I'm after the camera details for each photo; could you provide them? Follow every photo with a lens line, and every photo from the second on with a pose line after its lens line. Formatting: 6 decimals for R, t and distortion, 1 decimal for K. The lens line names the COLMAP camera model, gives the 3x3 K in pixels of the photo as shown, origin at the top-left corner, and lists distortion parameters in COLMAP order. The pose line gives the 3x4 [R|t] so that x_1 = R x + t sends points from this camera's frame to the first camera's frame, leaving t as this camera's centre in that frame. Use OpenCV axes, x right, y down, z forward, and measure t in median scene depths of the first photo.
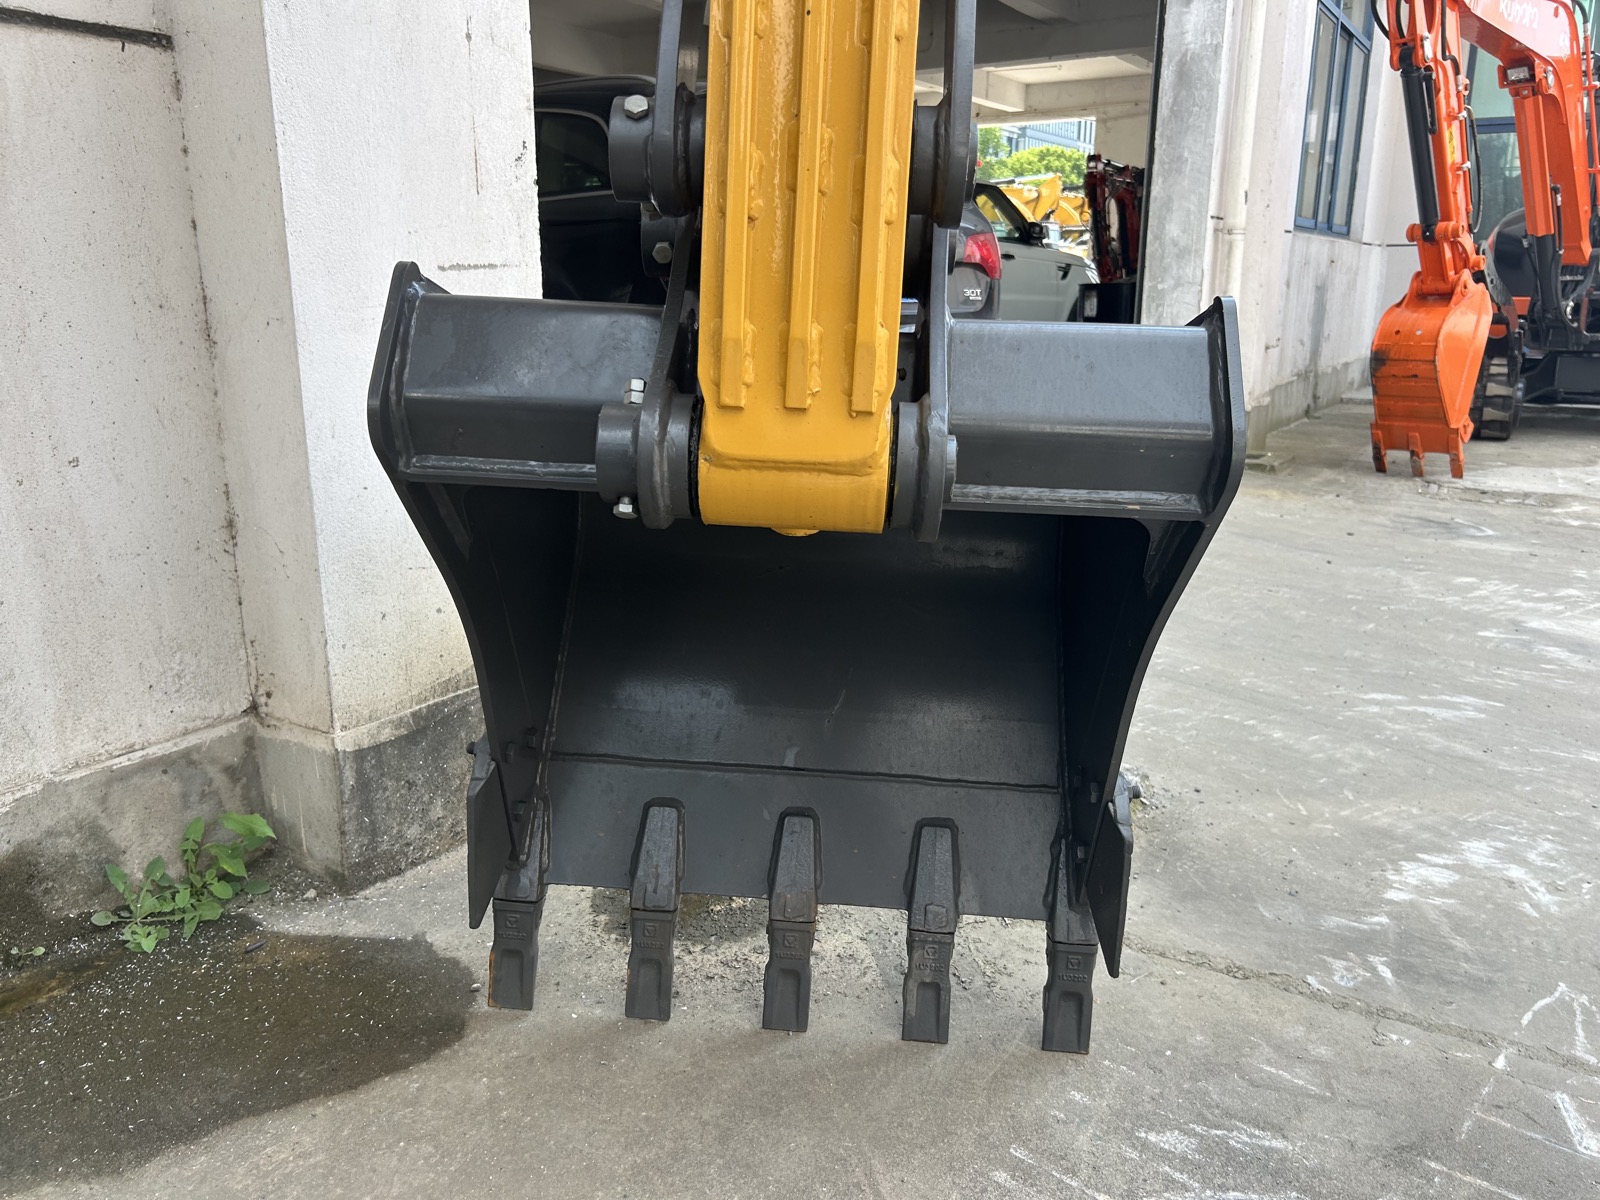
lens RADIAL K [[1222.3, 0, 800.6], [0, 1222.3, 600.3], [0, 0, 1]] dist [-0.001183, -0.002131]
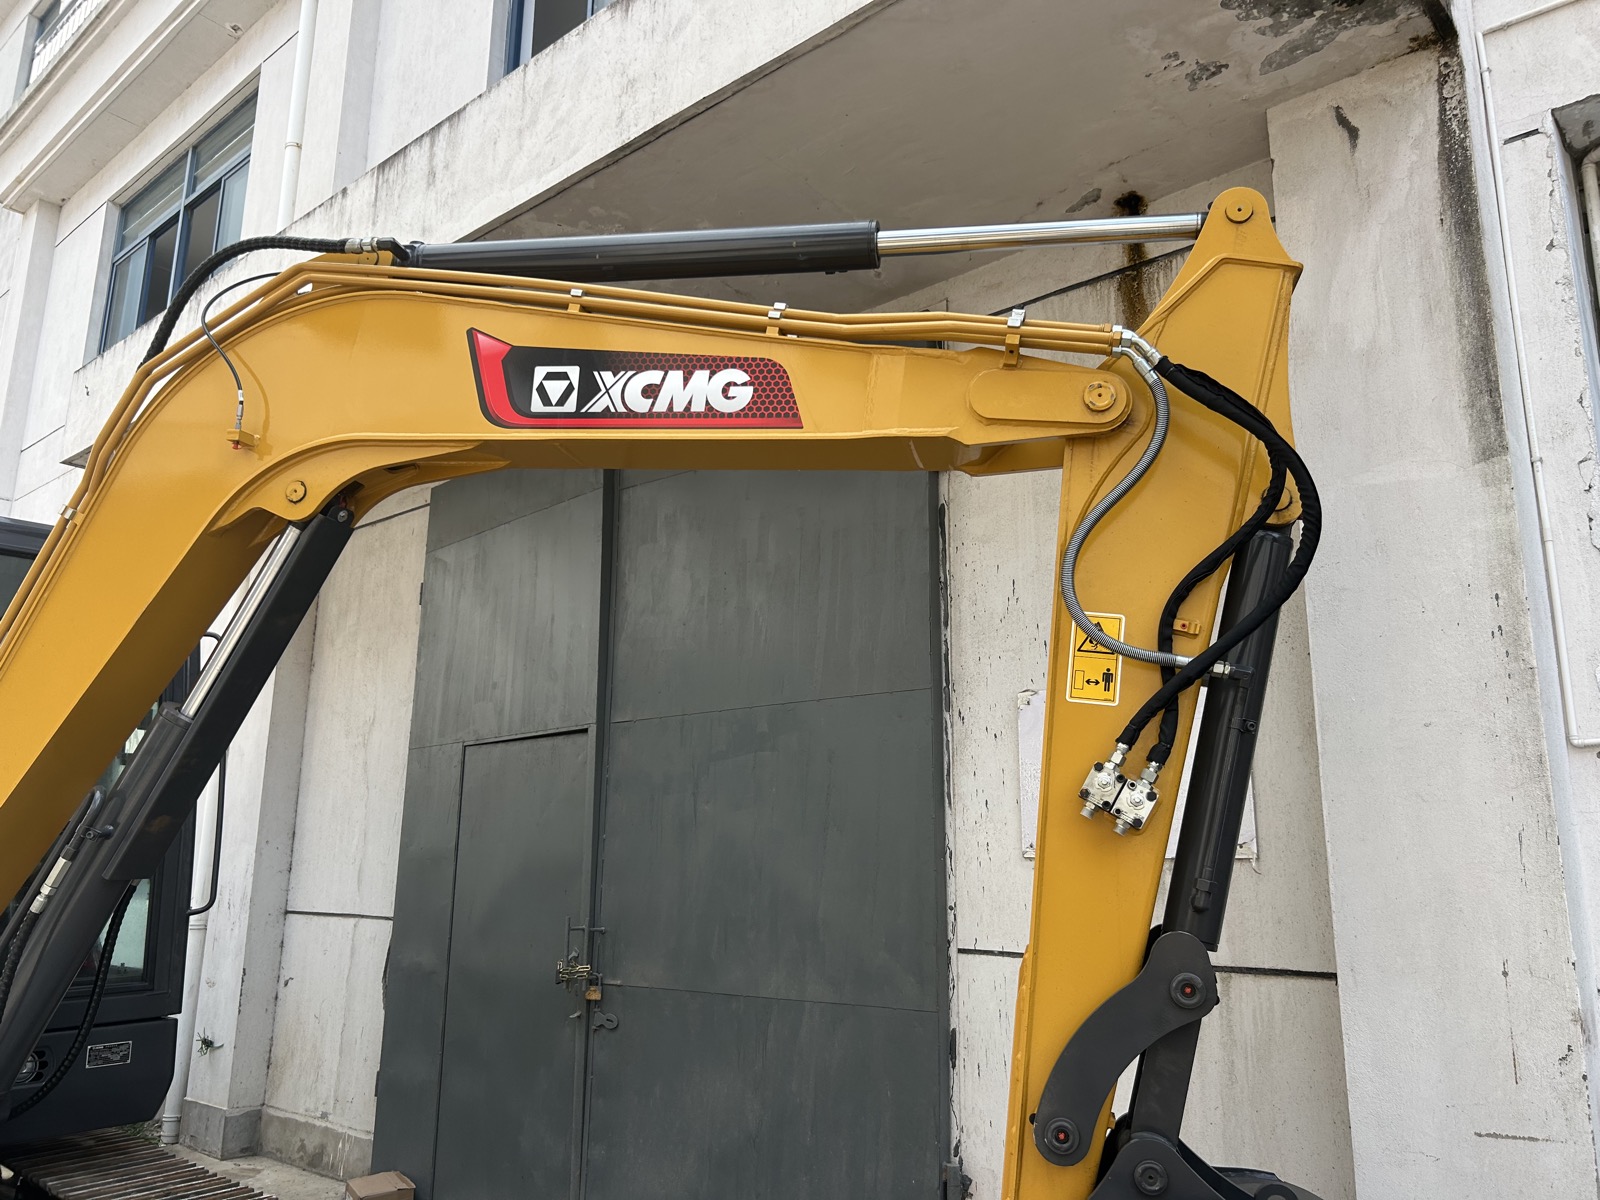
lens RADIAL K [[1222.3, 0, 801.0], [0, 1222.3, 598.3], [0, 0, 1]] dist [-0.001183, -0.002131]
pose [[-0.105899, -0.234551, -0.966318, 1.360022], [-0.276860, 0.940311, -0.197897, -0.374397], [0.955057, 0.246578, -0.164516, 0.344406]]
